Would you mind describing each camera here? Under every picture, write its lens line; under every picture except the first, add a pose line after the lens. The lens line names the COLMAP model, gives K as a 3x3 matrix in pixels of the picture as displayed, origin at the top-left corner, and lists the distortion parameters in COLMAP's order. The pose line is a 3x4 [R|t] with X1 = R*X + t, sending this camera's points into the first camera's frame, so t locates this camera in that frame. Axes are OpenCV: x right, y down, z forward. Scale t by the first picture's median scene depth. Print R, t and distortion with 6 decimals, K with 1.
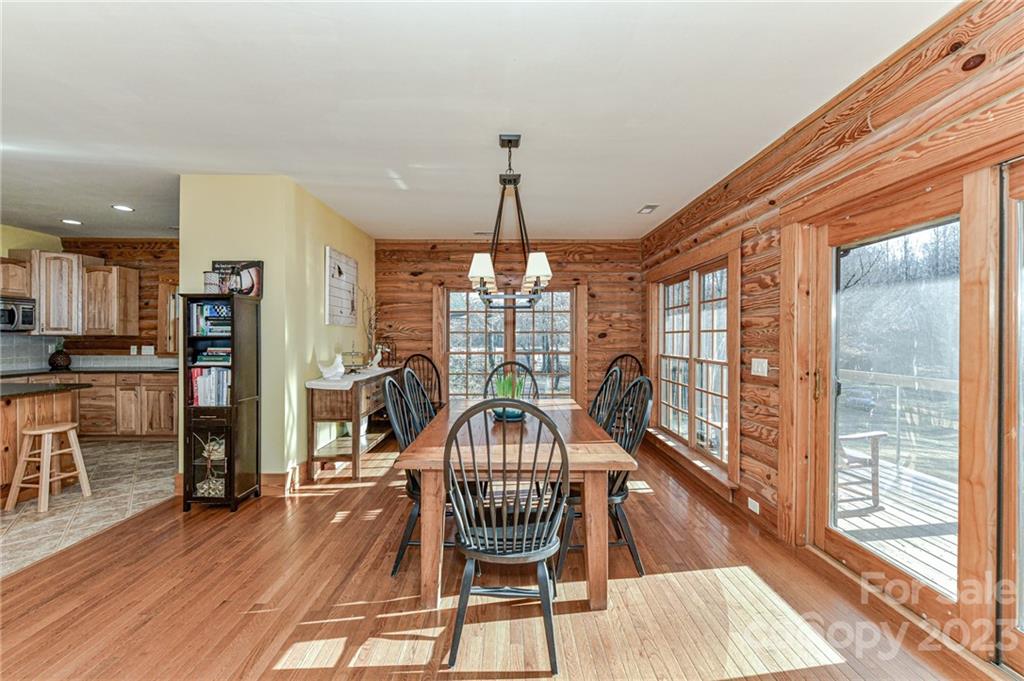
lens RADIAL K [[405.3, 0, 510.6], [0, 405.3, 338.8], [0, 0, 1]] dist [0.005455, -0.002267]
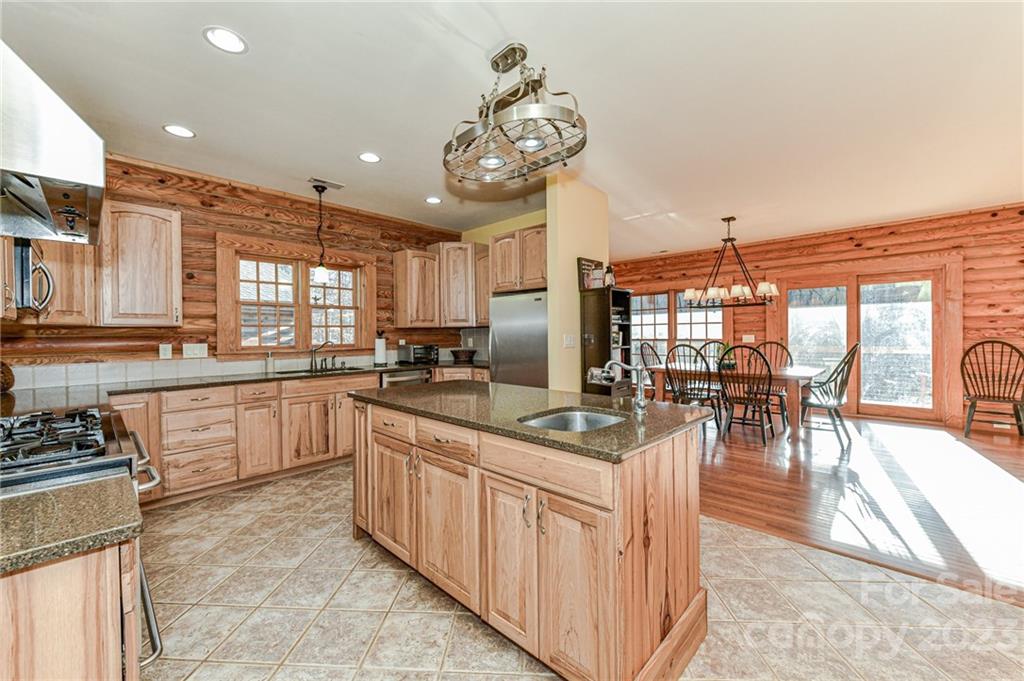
lens RADIAL K [[405.3, 0, 511.4], [0, 405.3, 338.4], [0, 0, 1]] dist [0.005455, -0.002267]
pose [[0.697667, -0.021107, 0.716111, -1.127410], [0.009210, 0.999748, 0.020495, 0.001062], [-0.716363, -0.007703, 0.697685, 0.235806]]
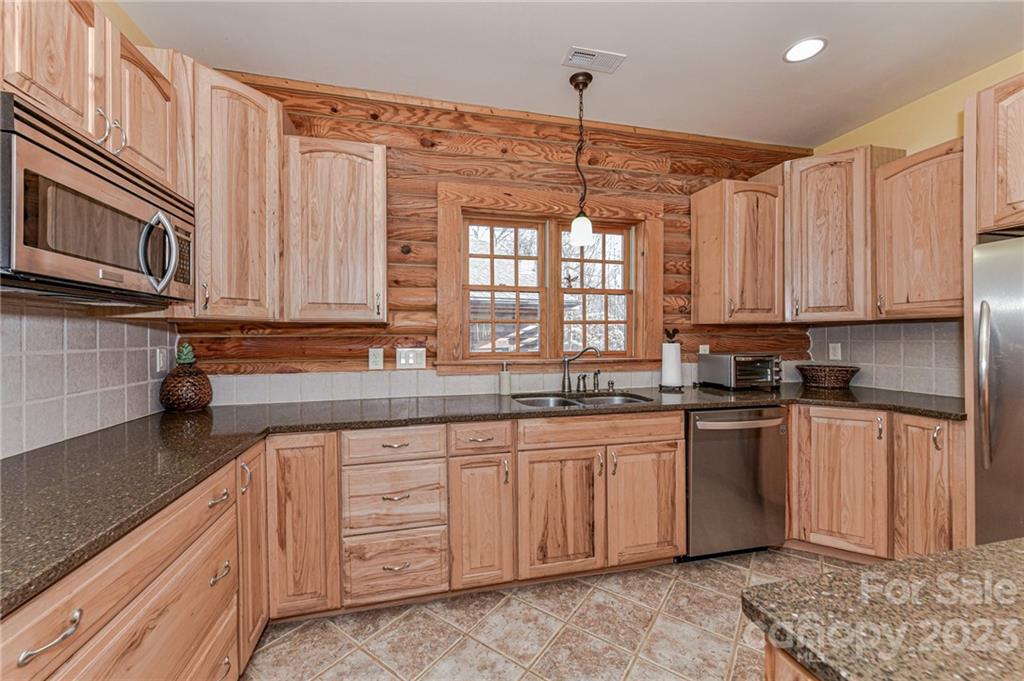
lens RADIAL K [[405.3, 0, 504.5], [0, 405.3, 336.6], [0, 0, 1]] dist [0.005455, -0.002267]
pose [[0.975898, -0.011386, 0.217932, -1.001246], [0.010344, 0.999929, 0.005922, 0.004140], [-0.217984, -0.003525, 0.975946, 0.629749]]
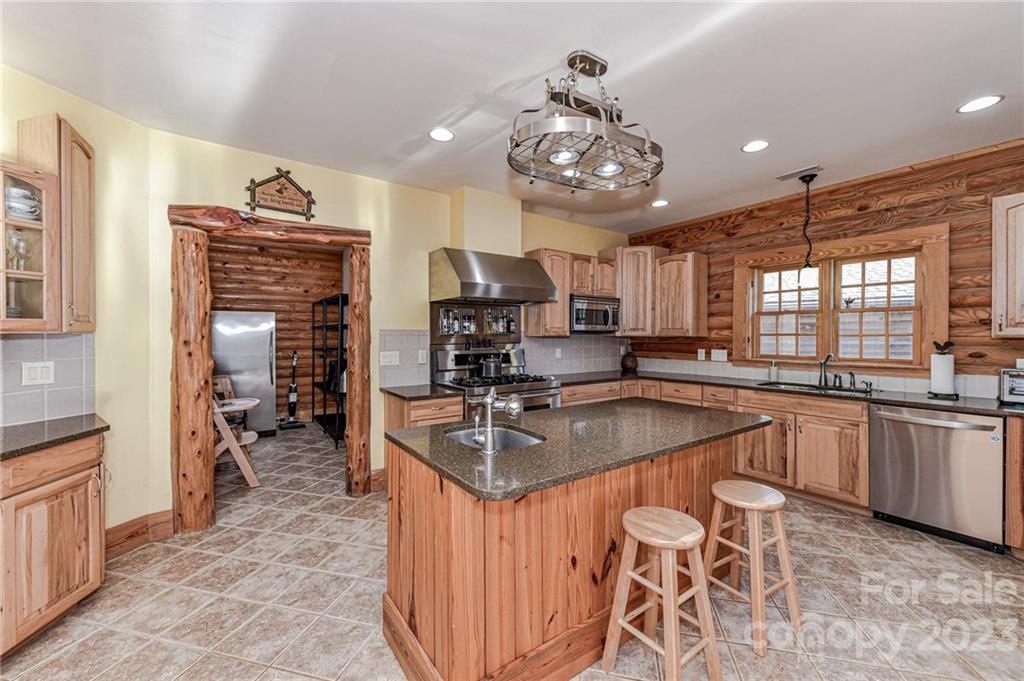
lens RADIAL K [[405.3, 0, 513.7], [0, 405.3, 336.2], [0, 0, 1]] dist [0.005455, -0.002267]
pose [[0.581960, -0.003617, -0.813209, -0.547623], [-0.003934, 0.999966, -0.007263, -0.002011], [0.813208, 0.007426, 0.581926, 0.250314]]
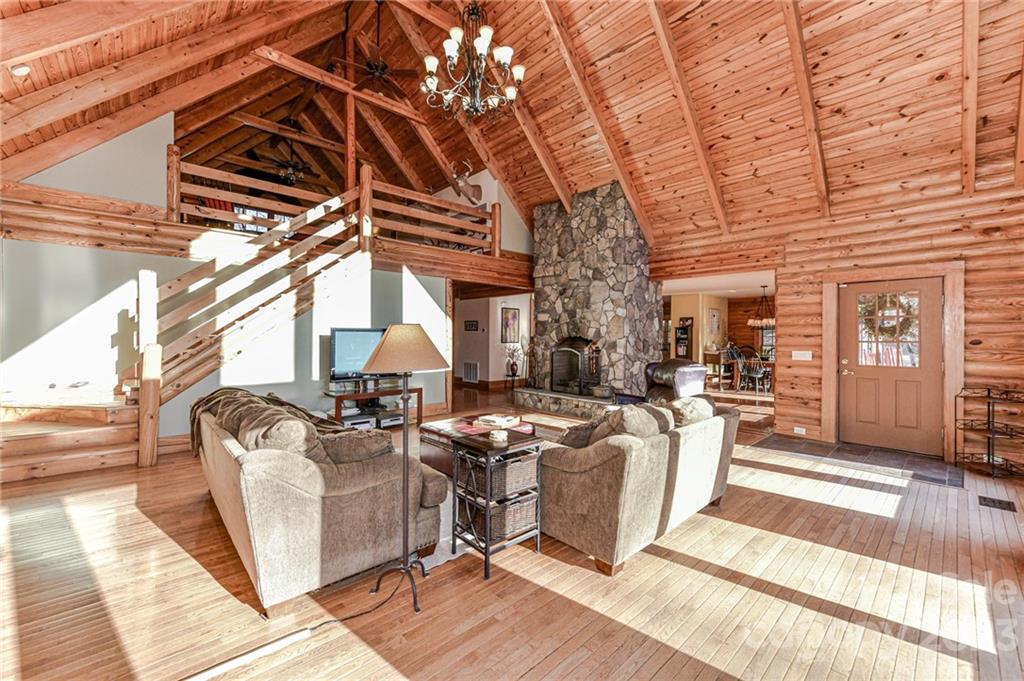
lens RADIAL K [[405.3, 0, 495.7], [0, 405.3, 334.7], [0, 0, 1]] dist [0.005455, -0.002267]
pose [[0.658004, -0.000149, -0.753014, 0.626050], [-0.010224, 0.999906, -0.009131, 0.011480], [0.752945, 0.013707, 0.657941, -1.766082]]
